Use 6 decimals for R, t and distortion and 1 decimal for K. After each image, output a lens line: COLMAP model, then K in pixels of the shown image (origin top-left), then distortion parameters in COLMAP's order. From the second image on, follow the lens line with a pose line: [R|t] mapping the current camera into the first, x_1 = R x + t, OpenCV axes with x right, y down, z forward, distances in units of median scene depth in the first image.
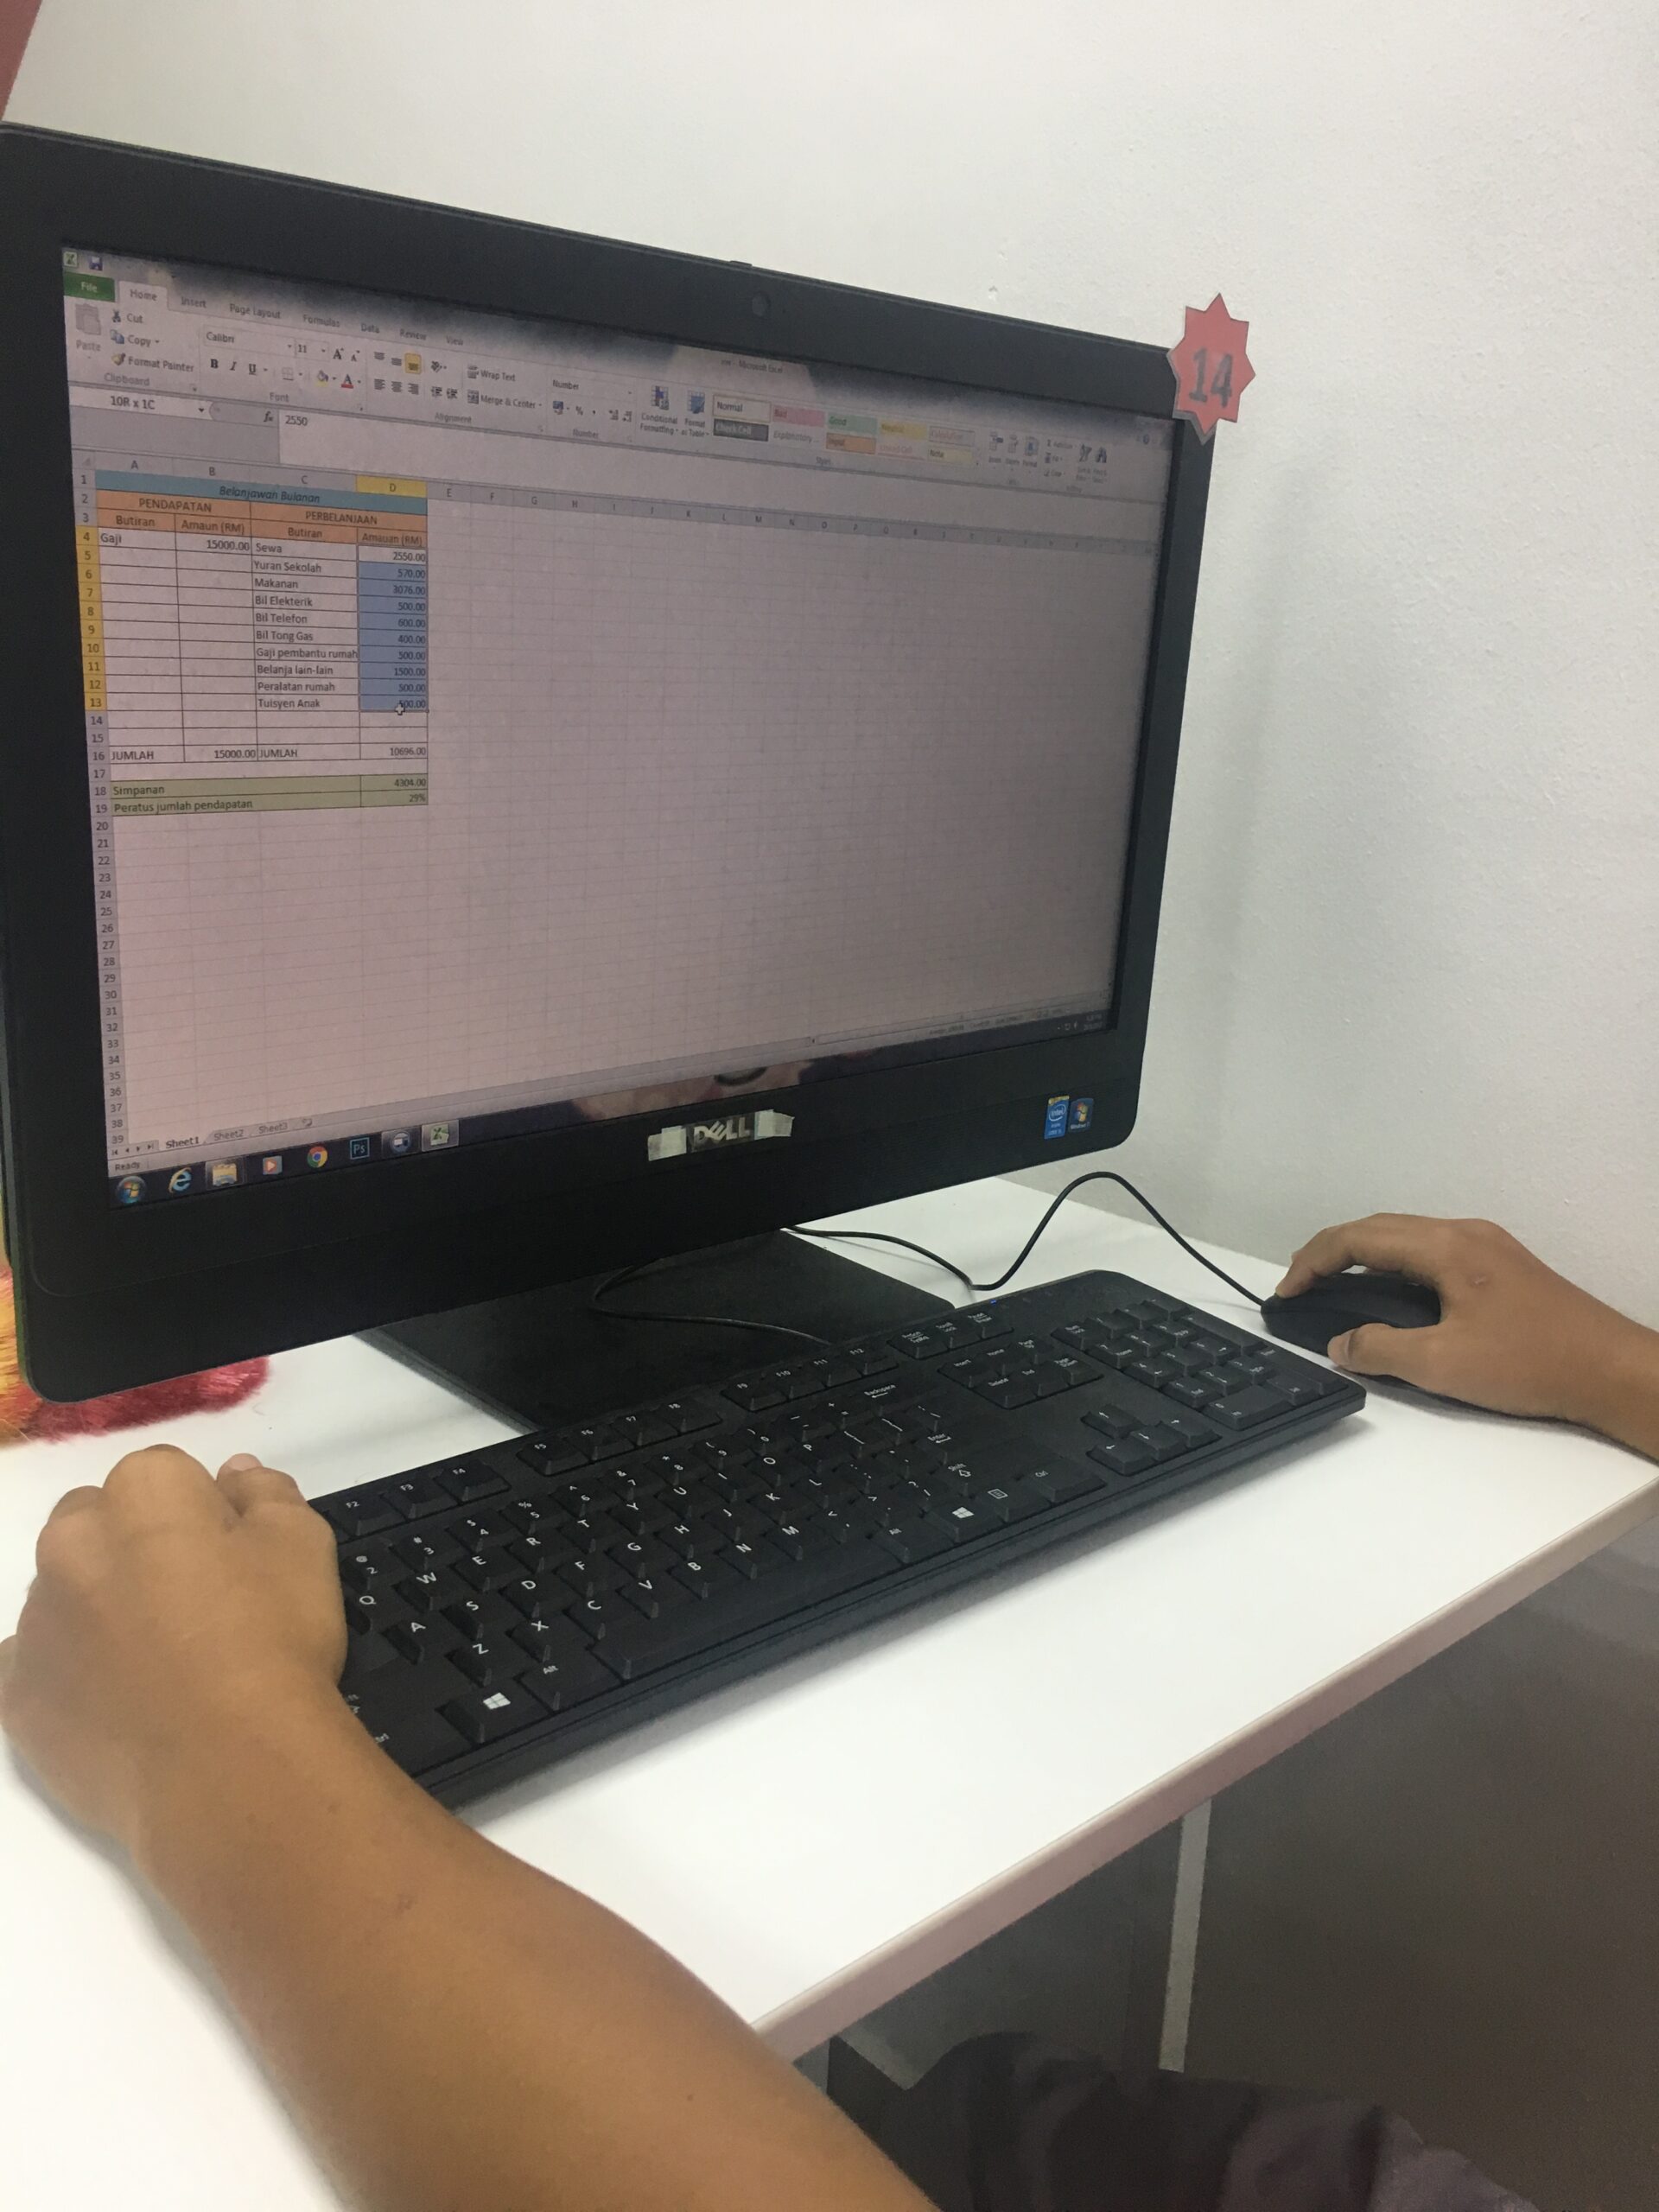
lens RADIAL K [[1869.9, 0, 829.5], [0, 1869.9, 1135.2], [0, 0, 1]] dist [0.057017, -0.080426]
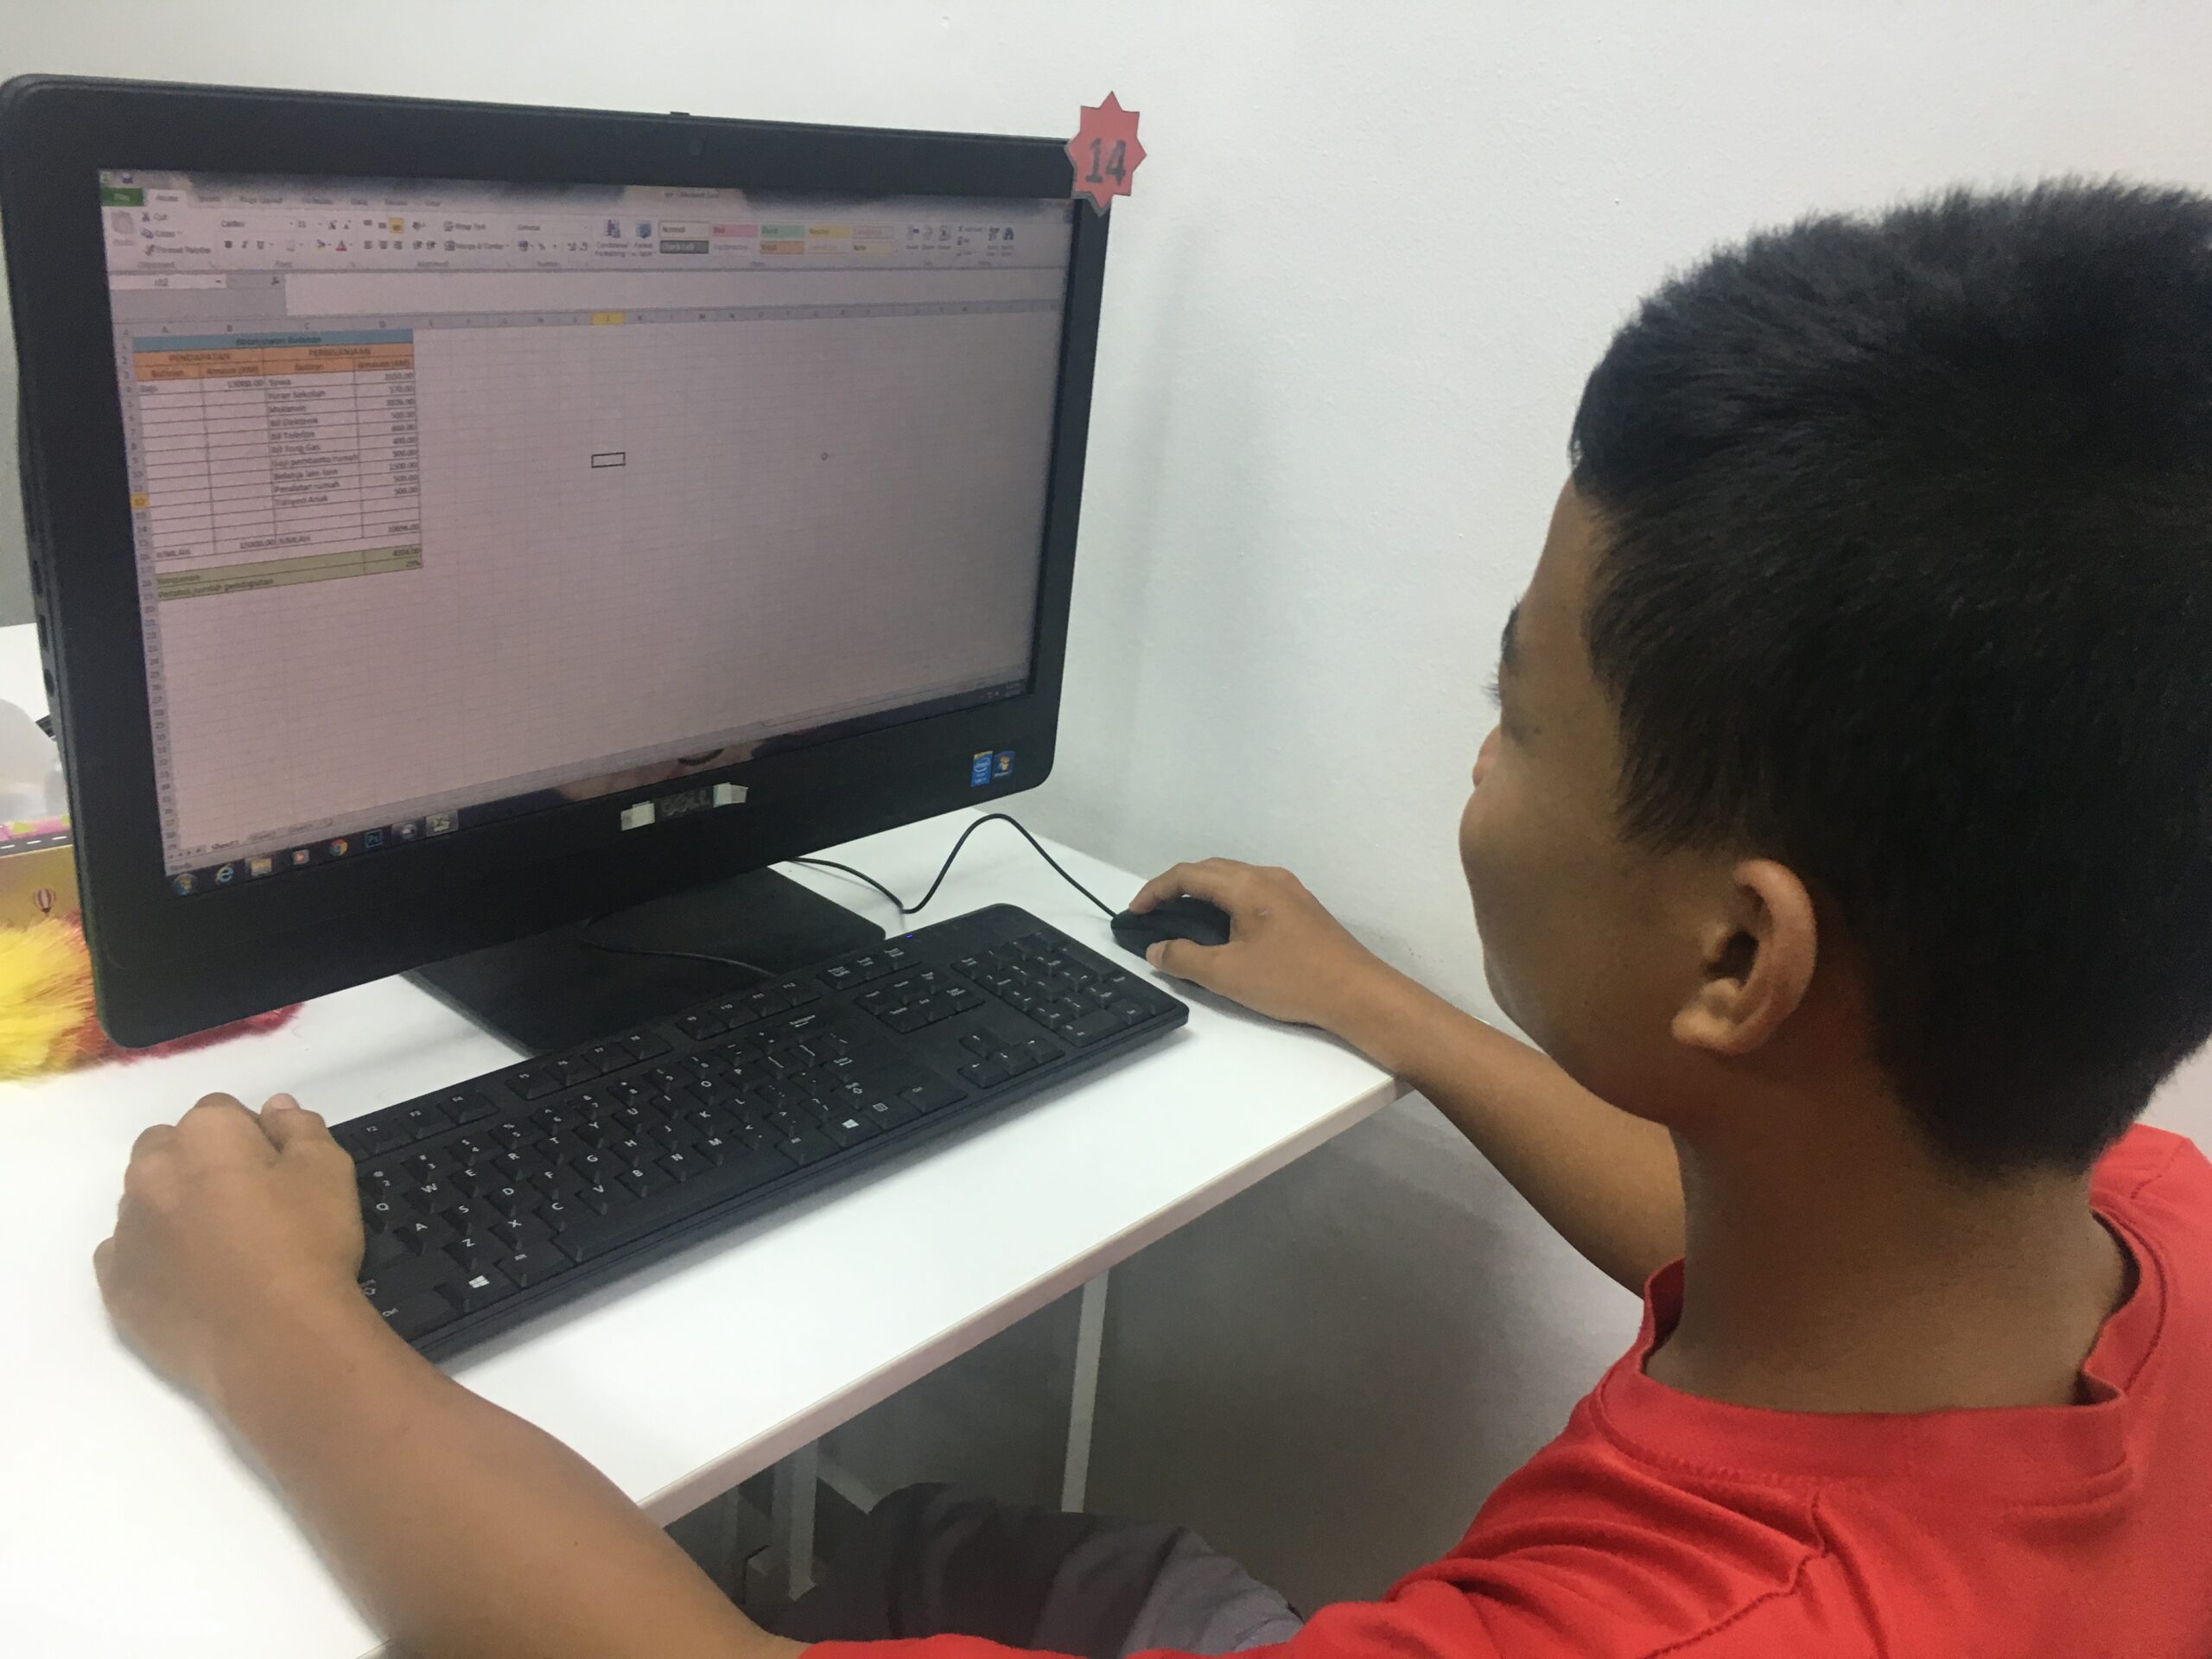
lens RADIAL K [[1869.9, 0, 1124.8], [0, 1869.9, 855.7], [0, 0, 1]] dist [0.057017, -0.080426]
pose [[0.993549, 0.006094, 0.113243, 0.104126], [-0.020579, 0.991665, 0.127186, -0.149929], [-0.111524, -0.128696, 0.985393, -0.293168]]
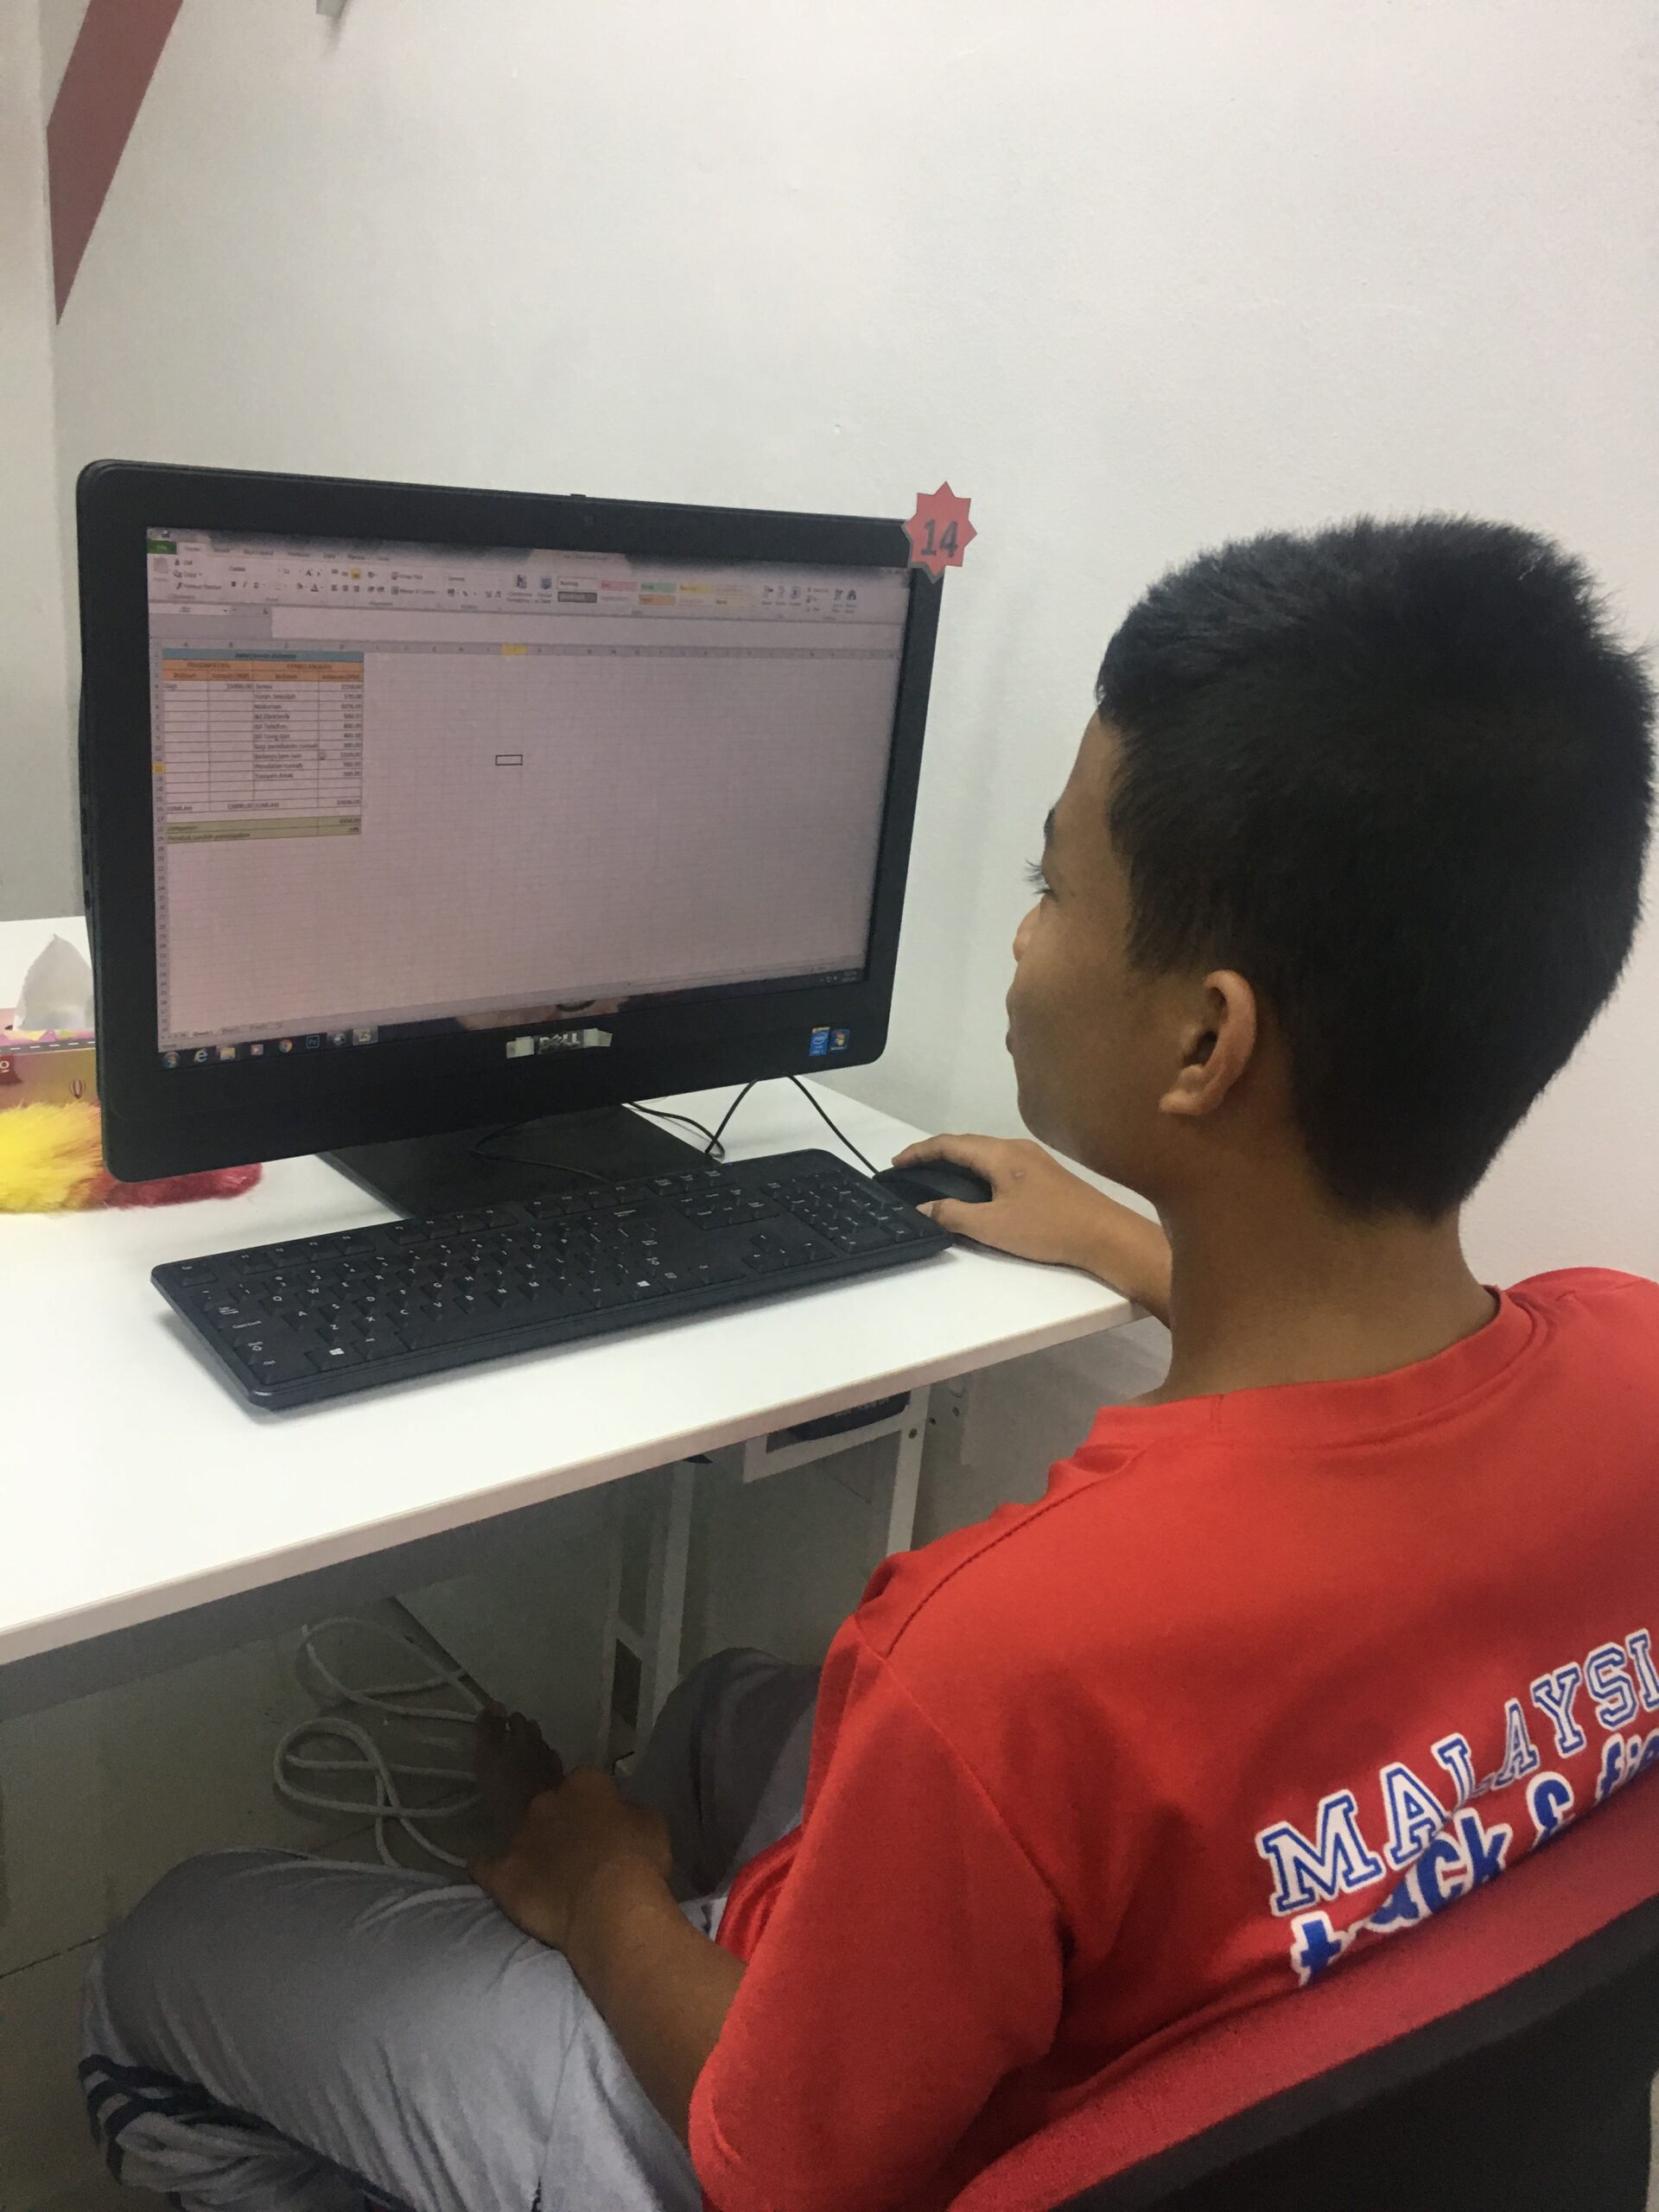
lens RADIAL K [[1843.1, 0, 799.0], [0, 1843.1, 1120.6], [0, 0, 1]] dist [0.034098, -0.017837]
pose [[0.995872, 0.064128, -0.064233, 0.272807], [-0.060241, 0.996335, 0.060723, -0.046889], [0.067892, -0.056603, 0.996086, -0.562784]]
